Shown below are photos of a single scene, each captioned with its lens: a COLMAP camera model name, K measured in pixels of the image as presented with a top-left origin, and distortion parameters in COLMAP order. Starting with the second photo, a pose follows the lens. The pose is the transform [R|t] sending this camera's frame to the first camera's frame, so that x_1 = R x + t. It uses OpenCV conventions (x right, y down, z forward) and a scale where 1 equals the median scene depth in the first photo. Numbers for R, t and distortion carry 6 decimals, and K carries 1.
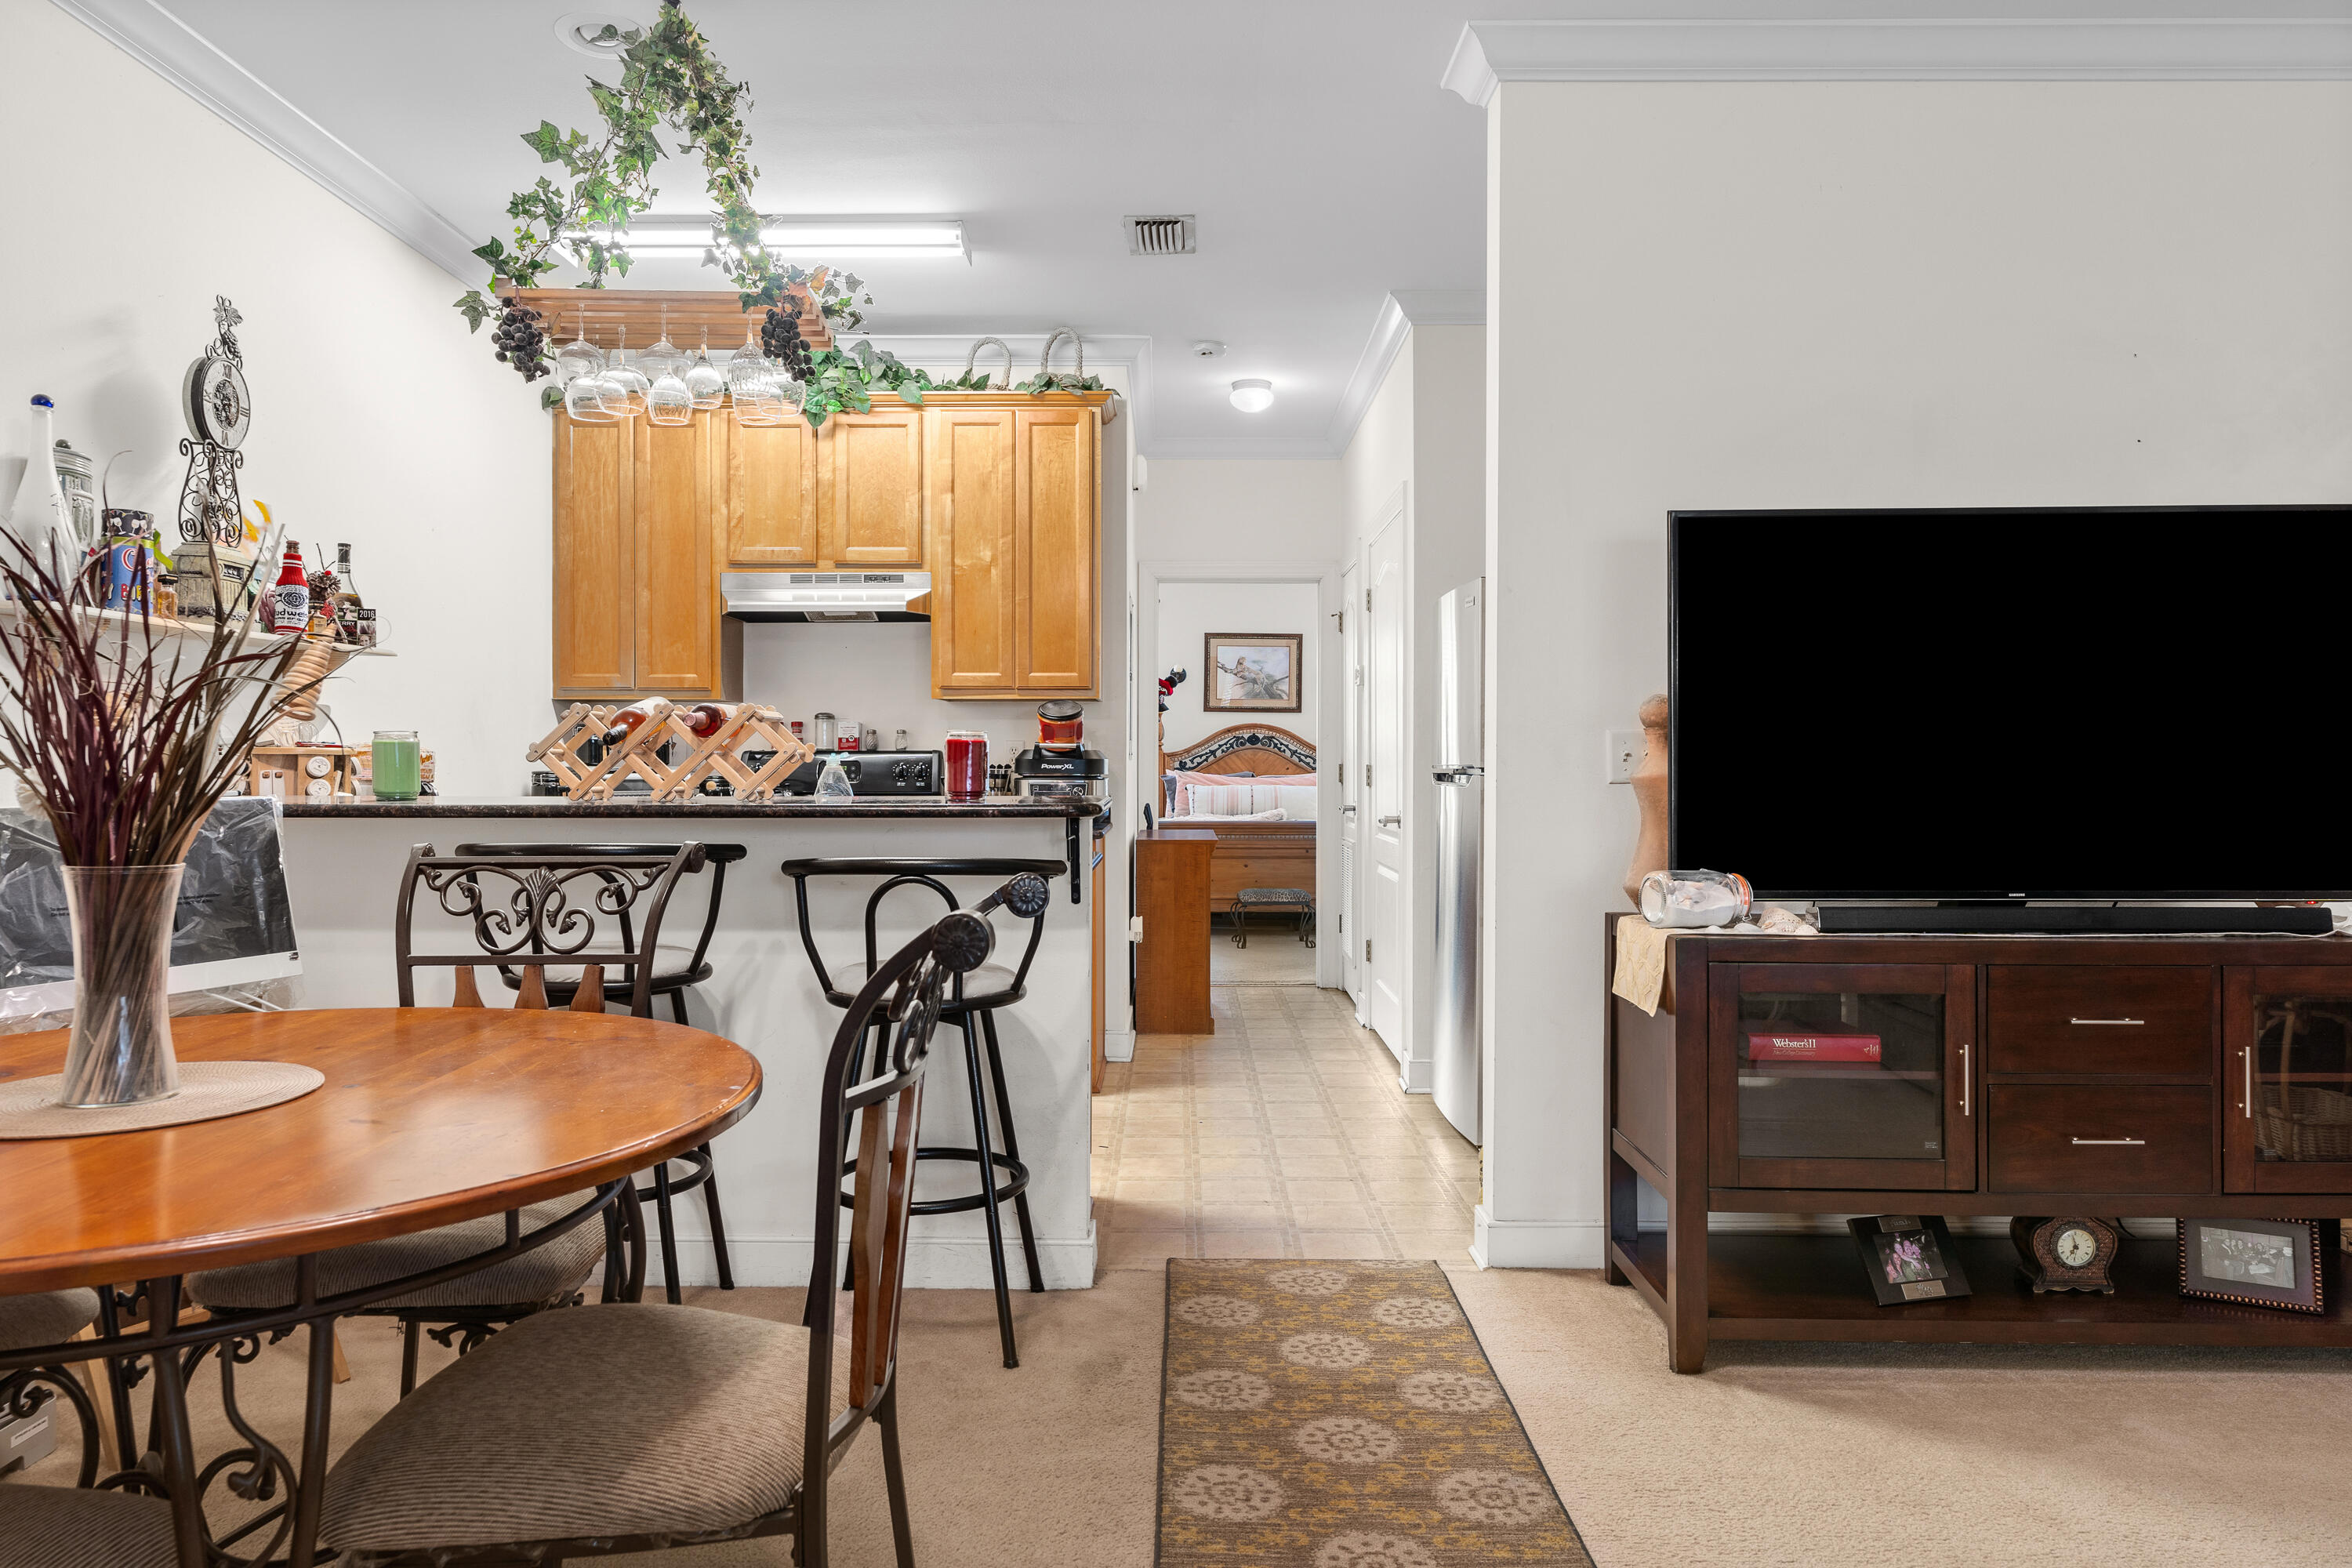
lens RADIAL K [[1478.5, 0, 1166.6], [0, 1478.5, 772.7], [0, 0, 1]] dist [0.001524, -0.000420]
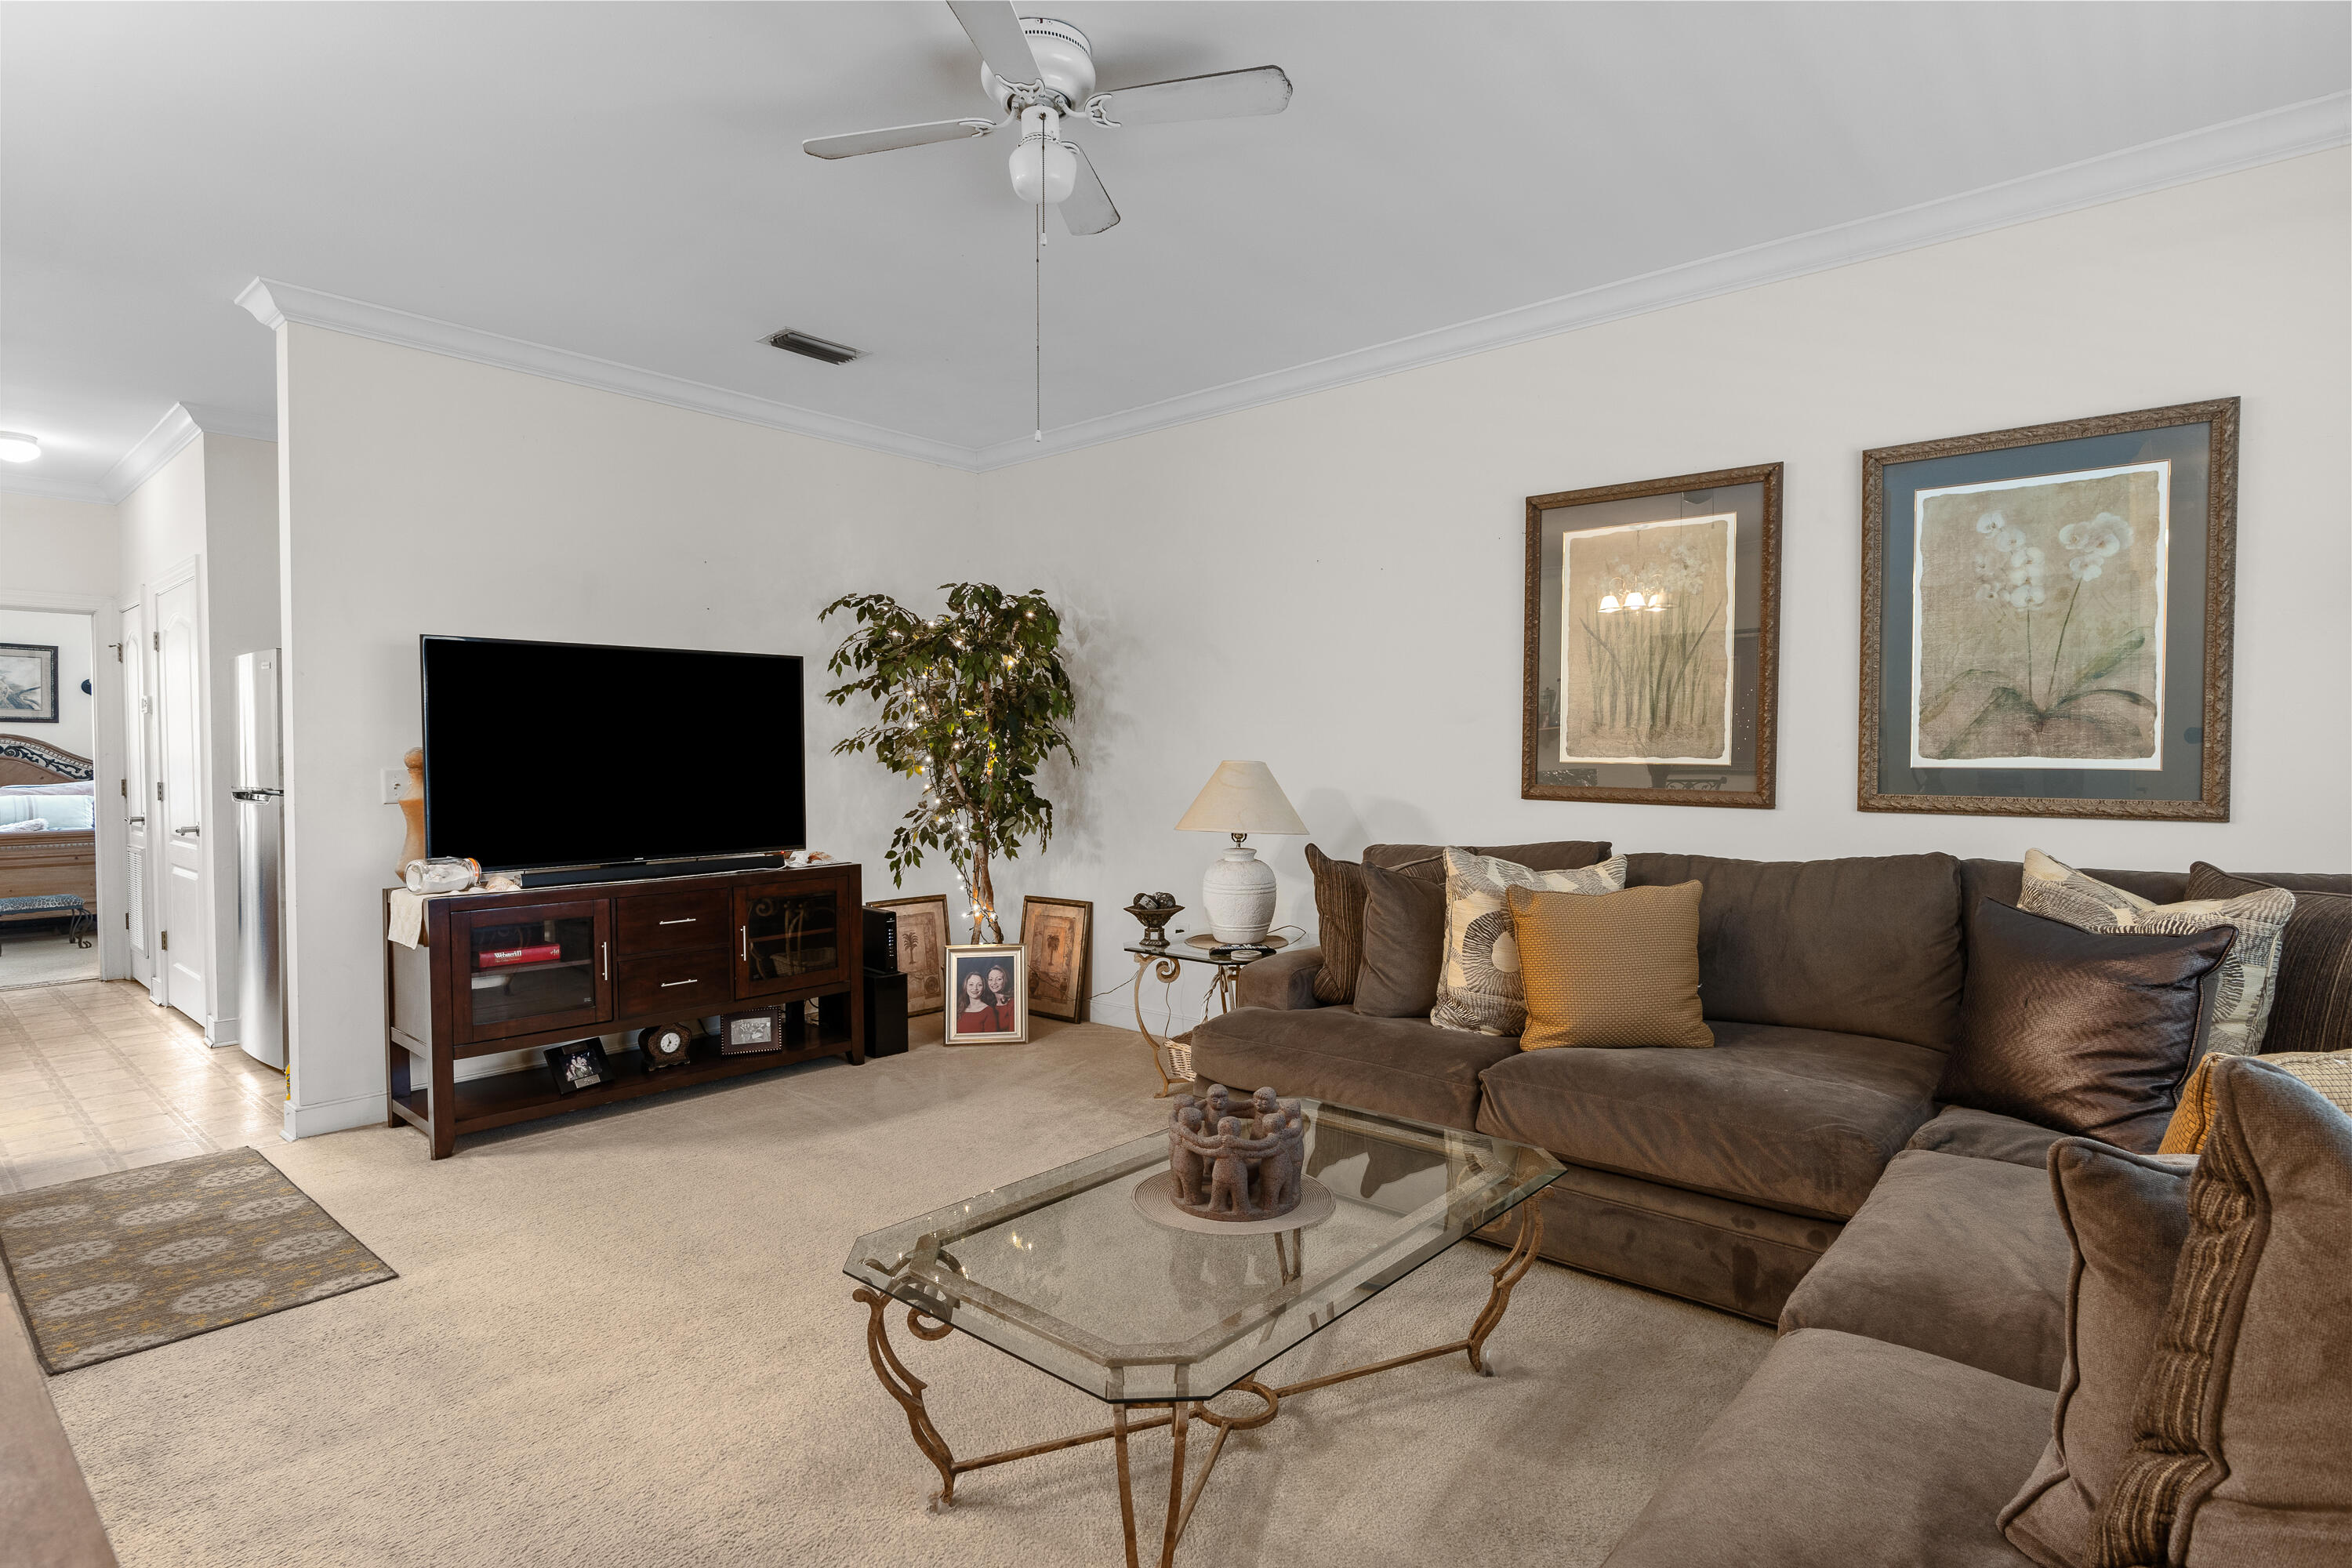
lens RADIAL K [[1190.1, 0, 1176.0], [0, 1190.1, 784.0], [0, 0, 1]] dist [-0.004771, -0.000132]
pose [[0.651559, -0.021240, 0.758300, -0.098952], [0.008320, 0.999748, 0.020854, -0.032720], [-0.758552, -0.007279, 0.651572, -0.428009]]
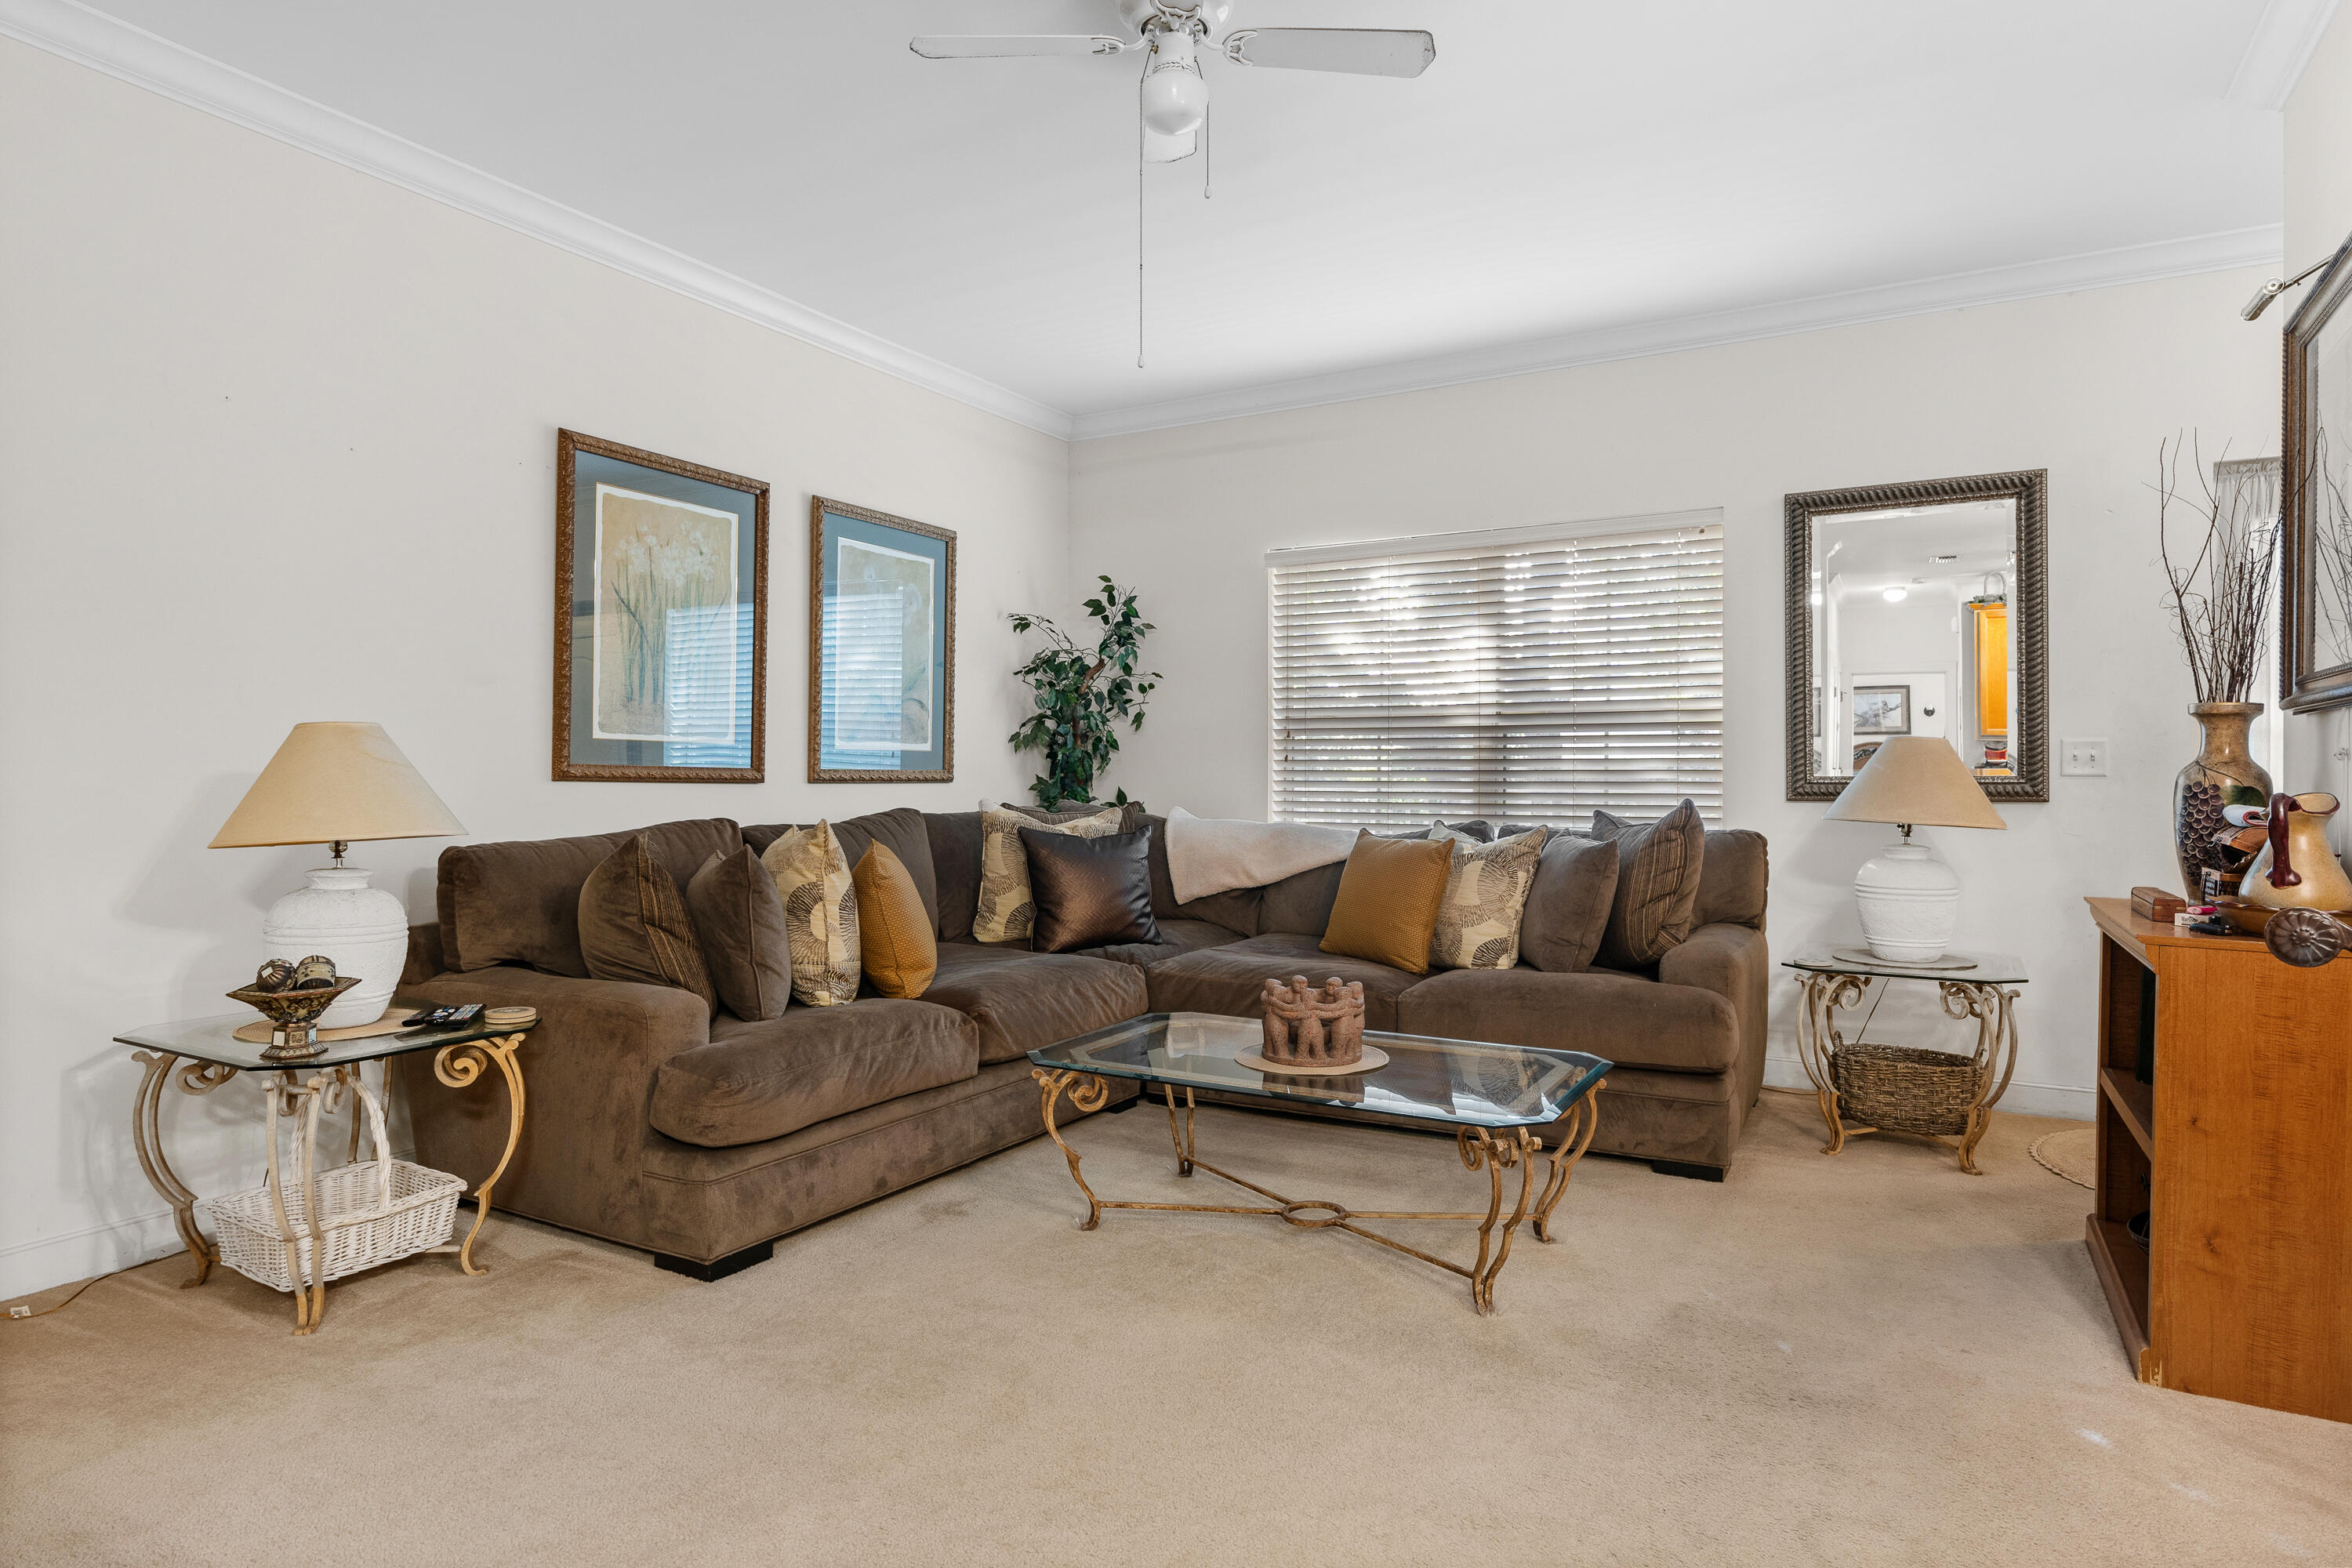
lens RADIAL K [[1331.0, 0, 1161.0], [0, 1331.0, 776.6], [0, 0, 1]] dist [-0.000718, 0.001196]
pose [[-0.869366, -0.004702, 0.494146, 0.037931], [0.000725, 0.999942, 0.010791, -0.003568], [-0.494168, 0.009740, -0.869312, 0.916740]]
